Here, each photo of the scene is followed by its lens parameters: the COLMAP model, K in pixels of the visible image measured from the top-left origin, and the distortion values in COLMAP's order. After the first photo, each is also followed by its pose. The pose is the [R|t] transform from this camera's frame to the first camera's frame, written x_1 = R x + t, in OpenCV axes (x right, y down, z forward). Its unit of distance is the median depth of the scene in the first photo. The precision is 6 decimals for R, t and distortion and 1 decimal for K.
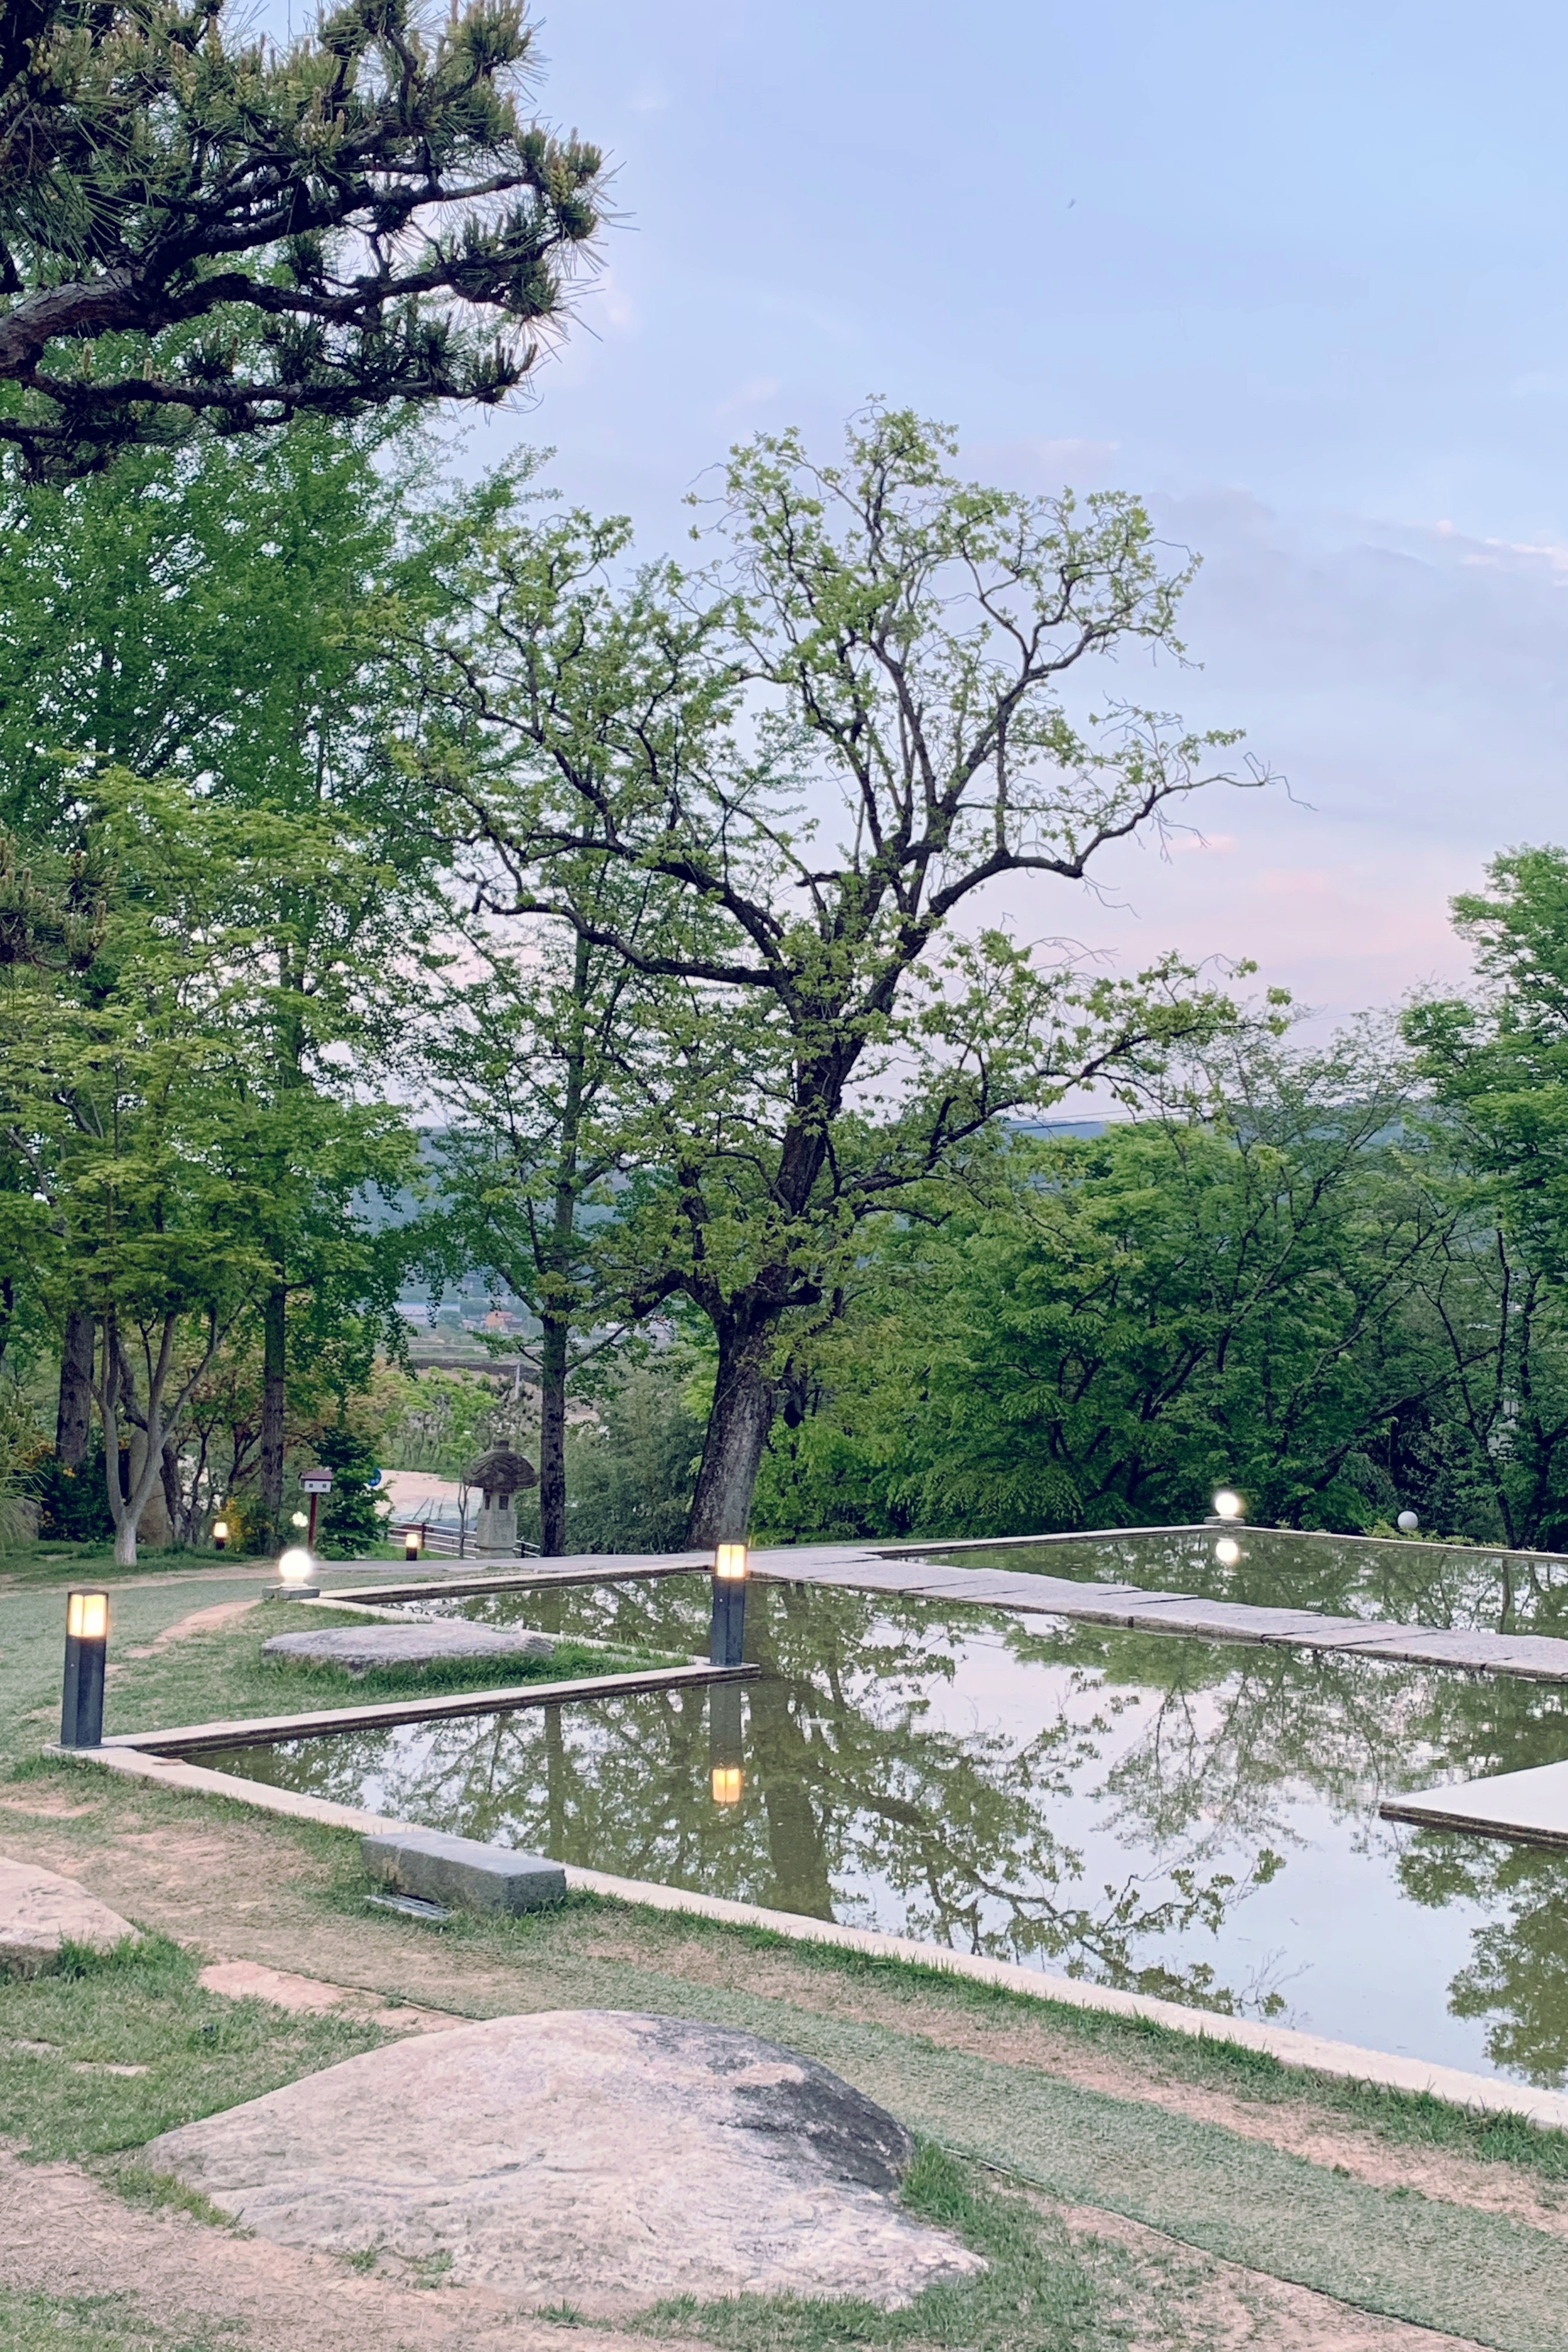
lens RADIAL K [[2651.5, 0, 784.0], [0, 2651.5, 1176.0], [0, 0, 1]] dist [0.033967, 0.012854]
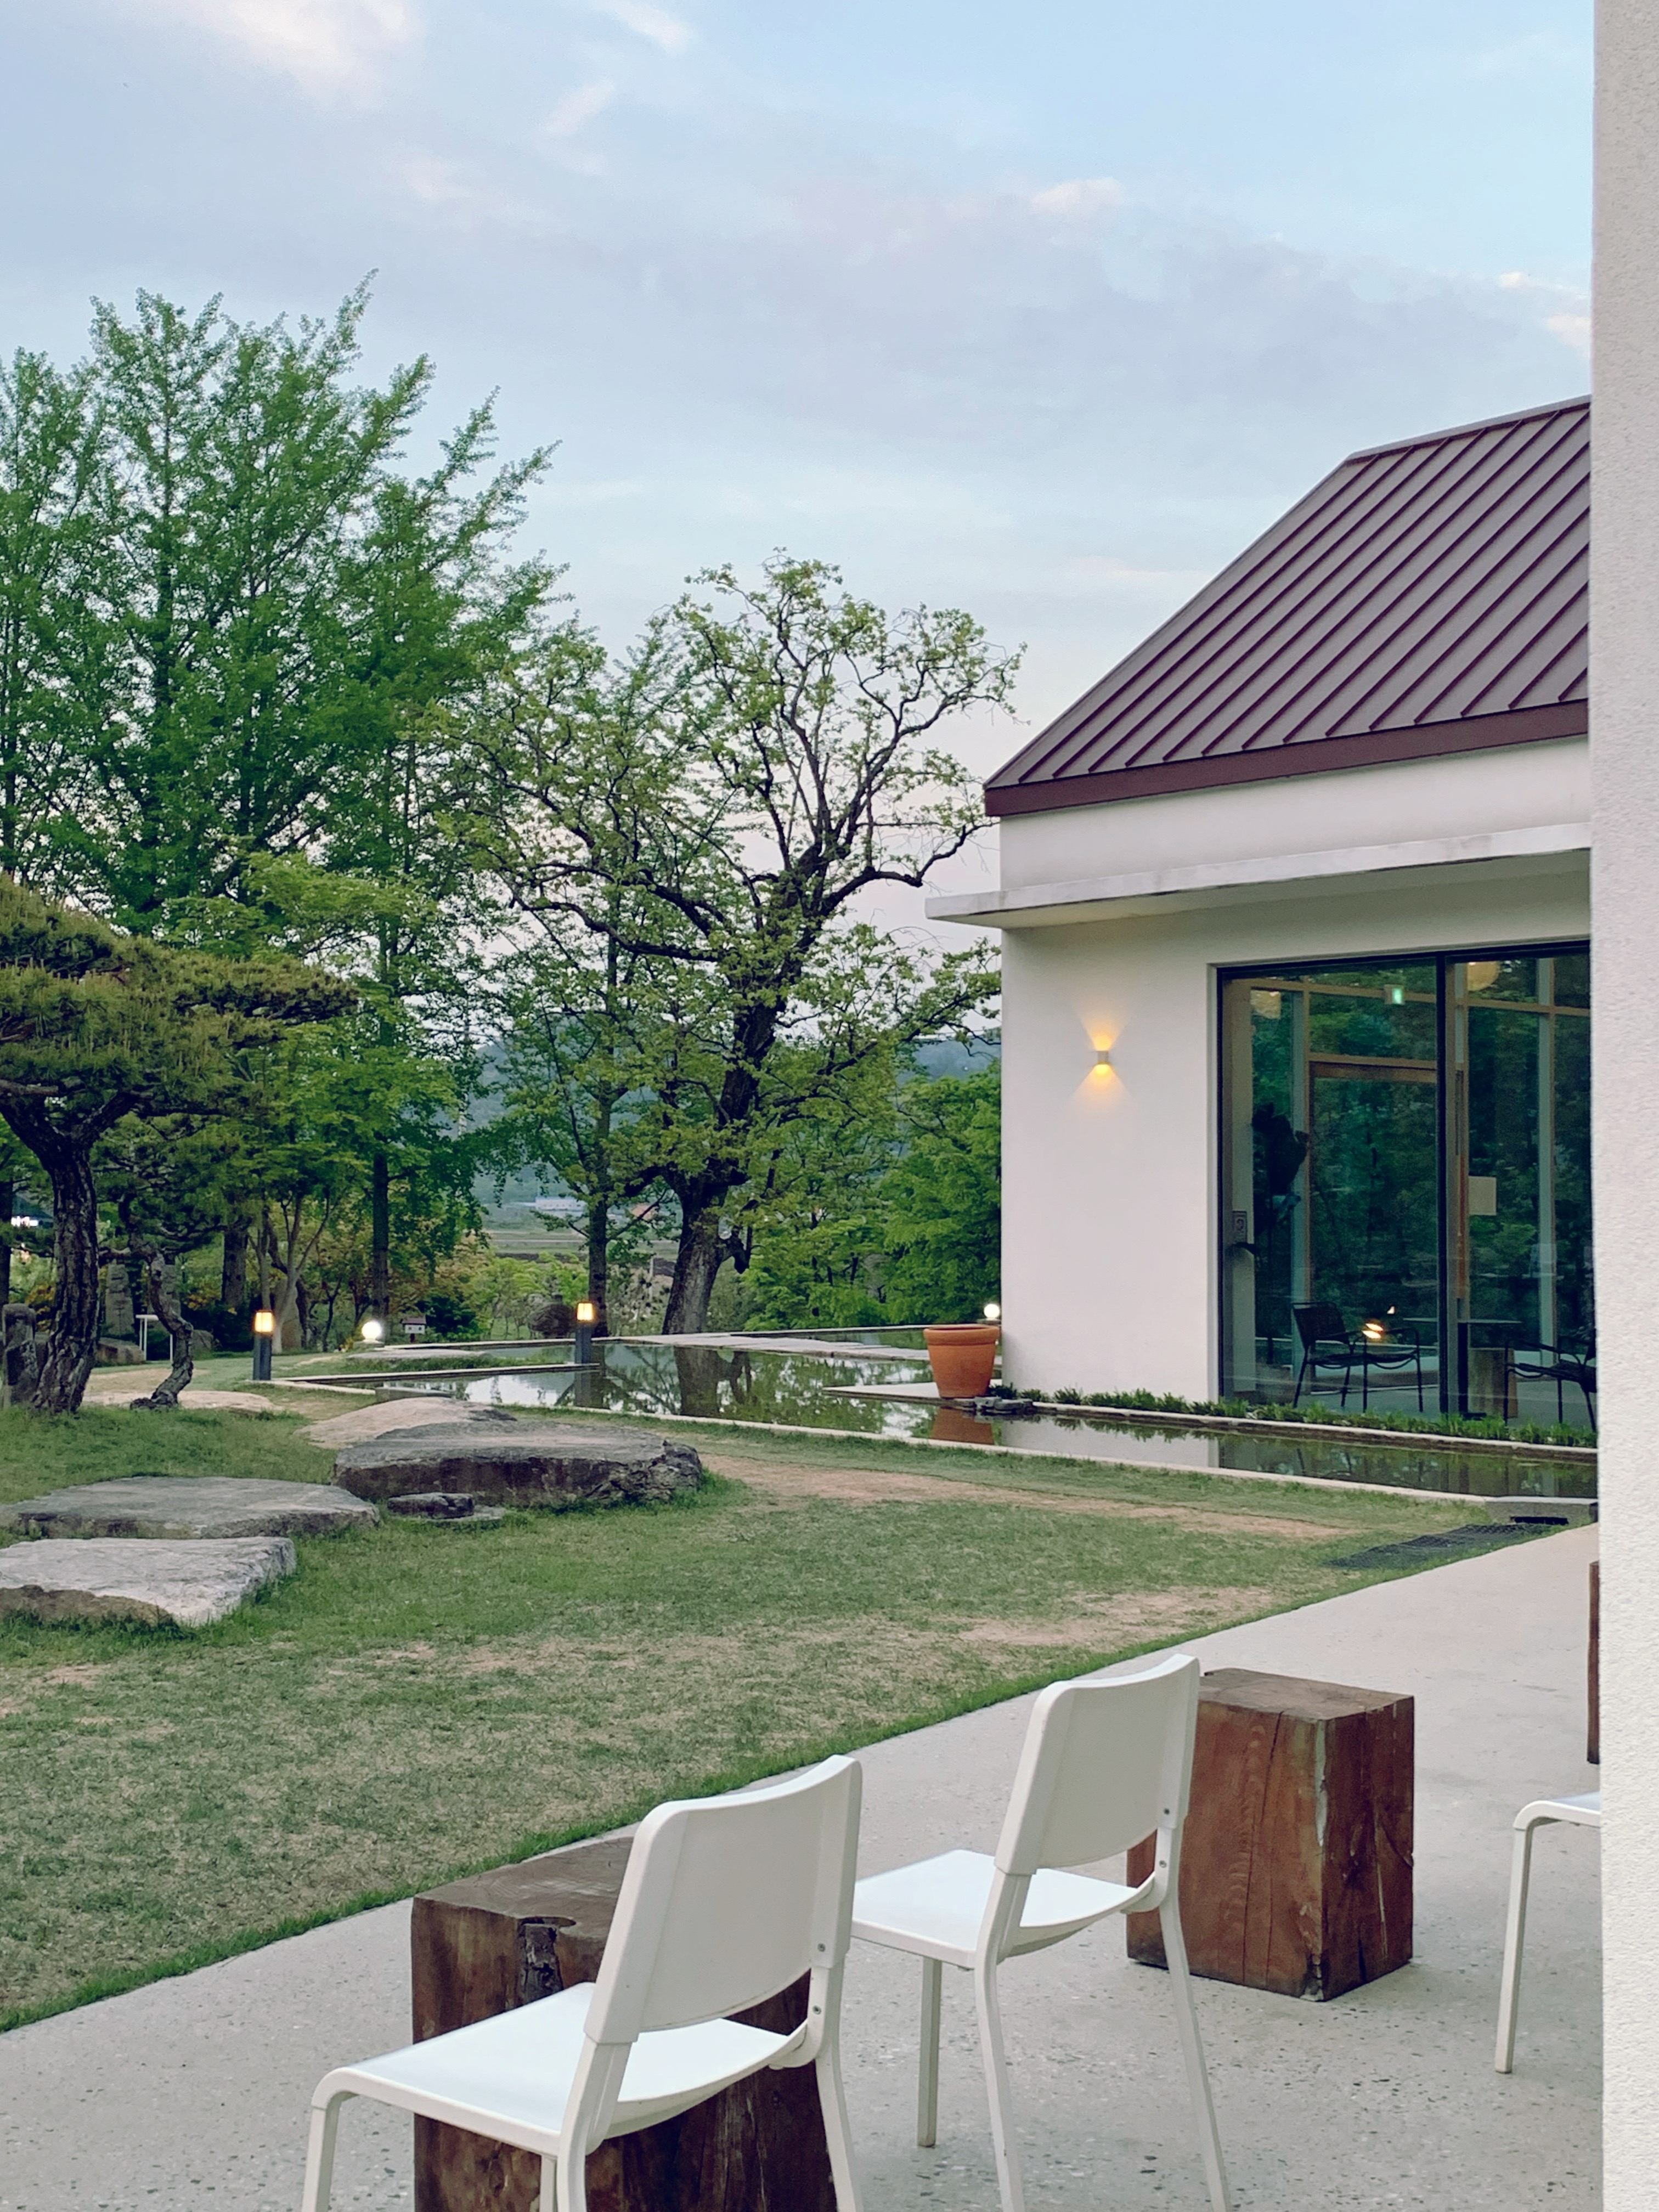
lens RADIAL K [[2777.2, 0, 829.5], [0, 2777.2, 1106.0], [0, 0, 1]] dist [-0.011719, -0.005346]
pose [[0.999118, -0.013889, -0.039626, 0.111165], [0.014538, 0.999764, 0.016146, -0.016967], [0.039393, -0.016708, 0.999084, -0.472580]]
